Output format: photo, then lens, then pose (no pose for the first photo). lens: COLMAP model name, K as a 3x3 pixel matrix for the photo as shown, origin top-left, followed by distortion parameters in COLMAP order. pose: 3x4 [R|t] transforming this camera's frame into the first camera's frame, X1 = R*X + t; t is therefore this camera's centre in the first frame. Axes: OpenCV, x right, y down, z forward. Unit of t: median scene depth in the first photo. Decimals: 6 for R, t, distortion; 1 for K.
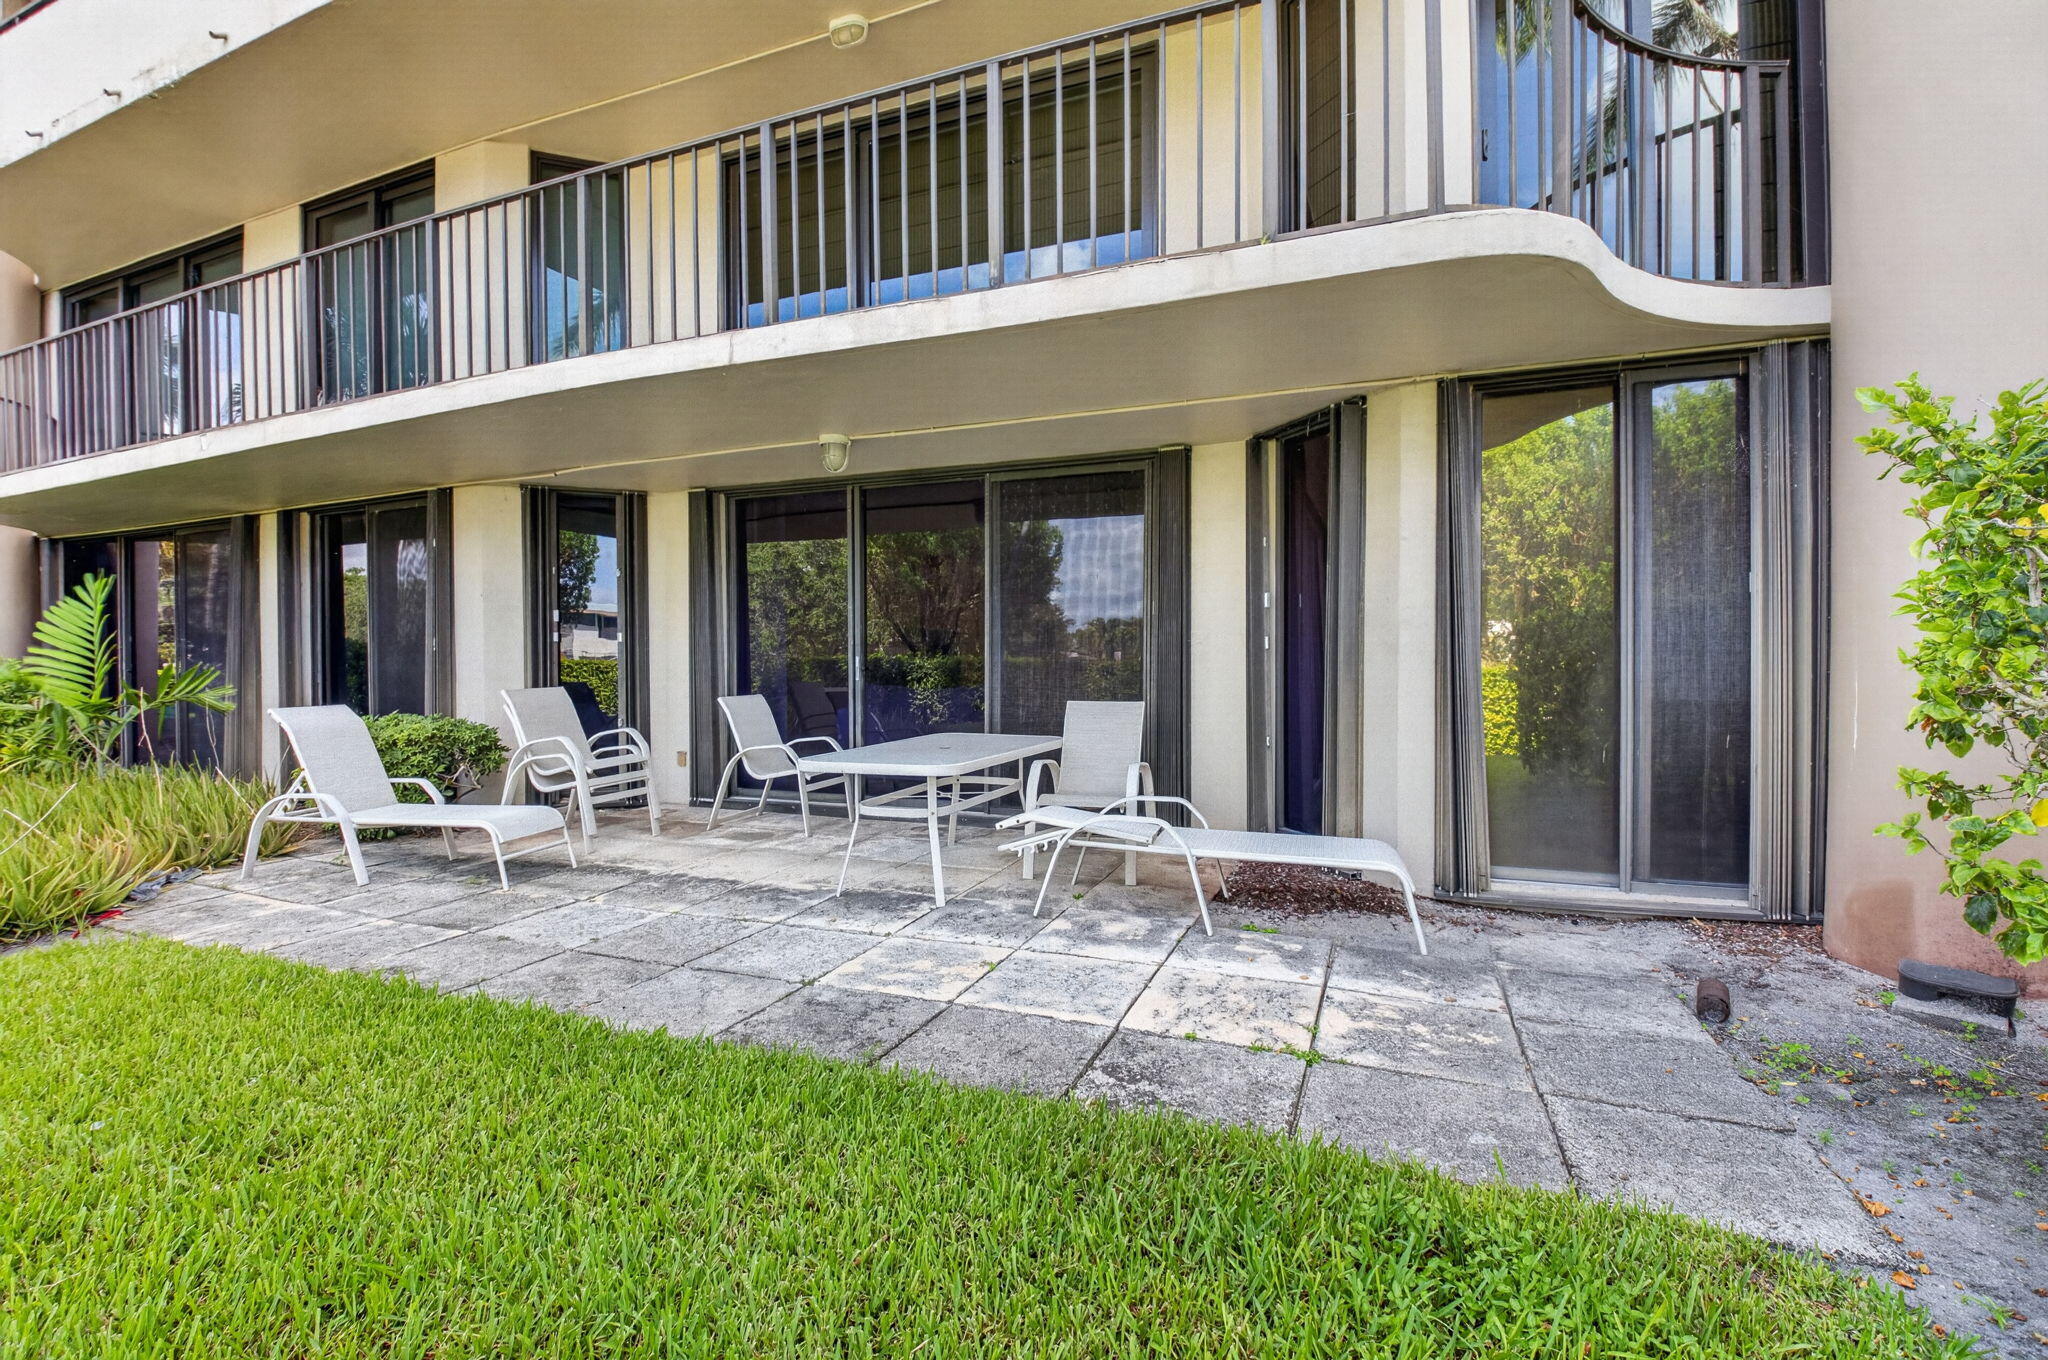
lens RADIAL K [[924.1, 0, 1023.7], [0, 924.1, 658.1], [0, 0, 1]] dist [0.001426, 0.000008]
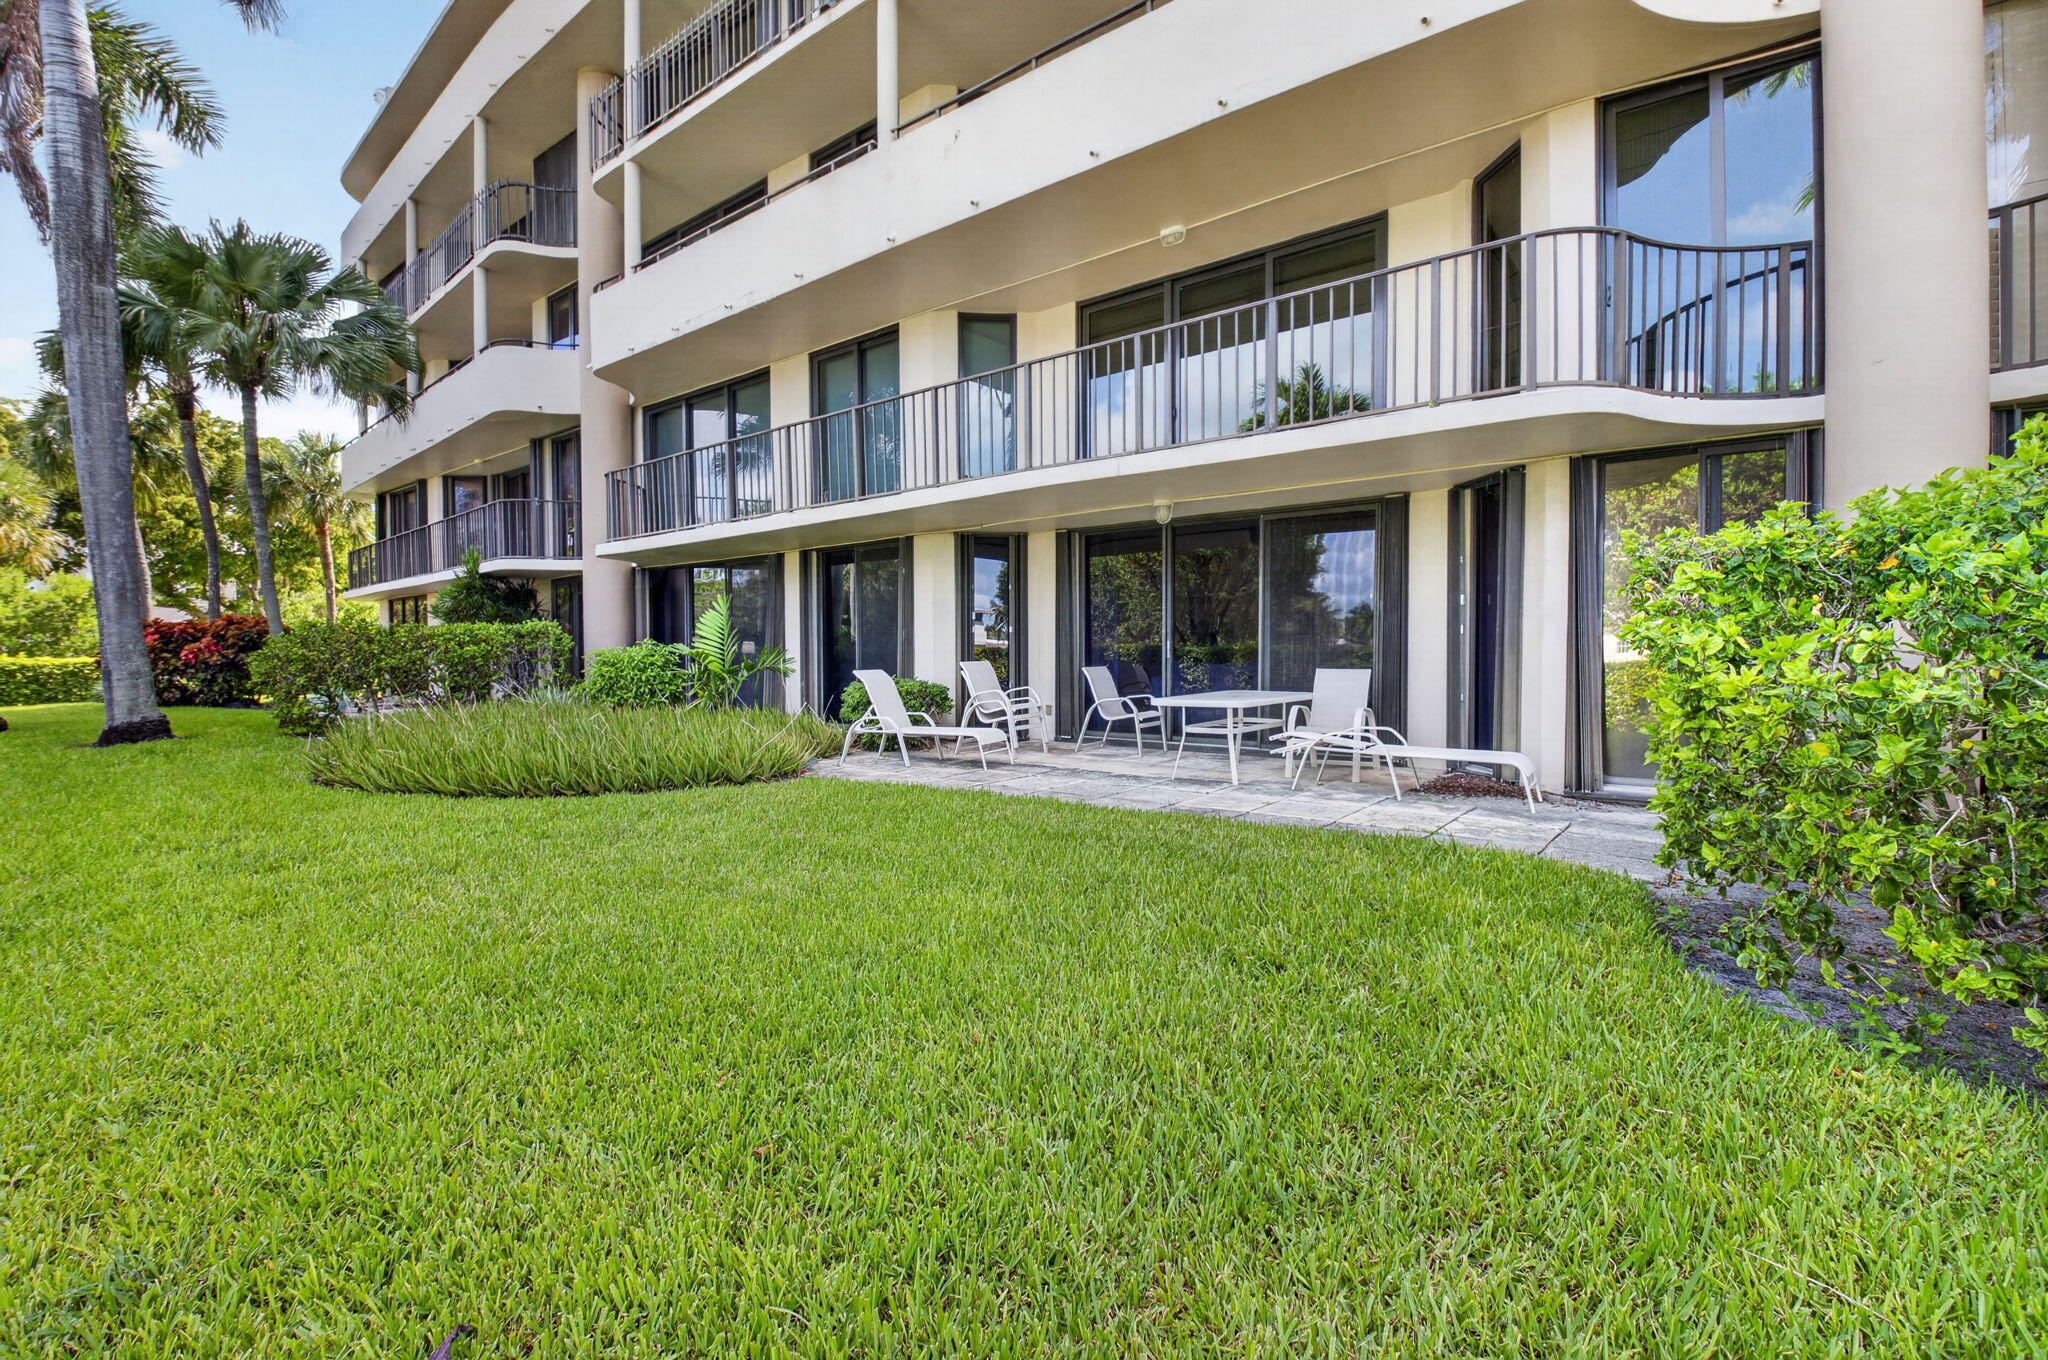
lens RADIAL K [[929.1, 0, 1024.0], [0, 929.1, 680.0], [0, 0, 1]] dist [0.025349, -0.000057]
pose [[0.962301, 0.007794, -0.271875, 0.000915], [0.001460, 0.999427, 0.033818, 0.011149], [0.271982, -0.032940, 0.961738, -0.567206]]
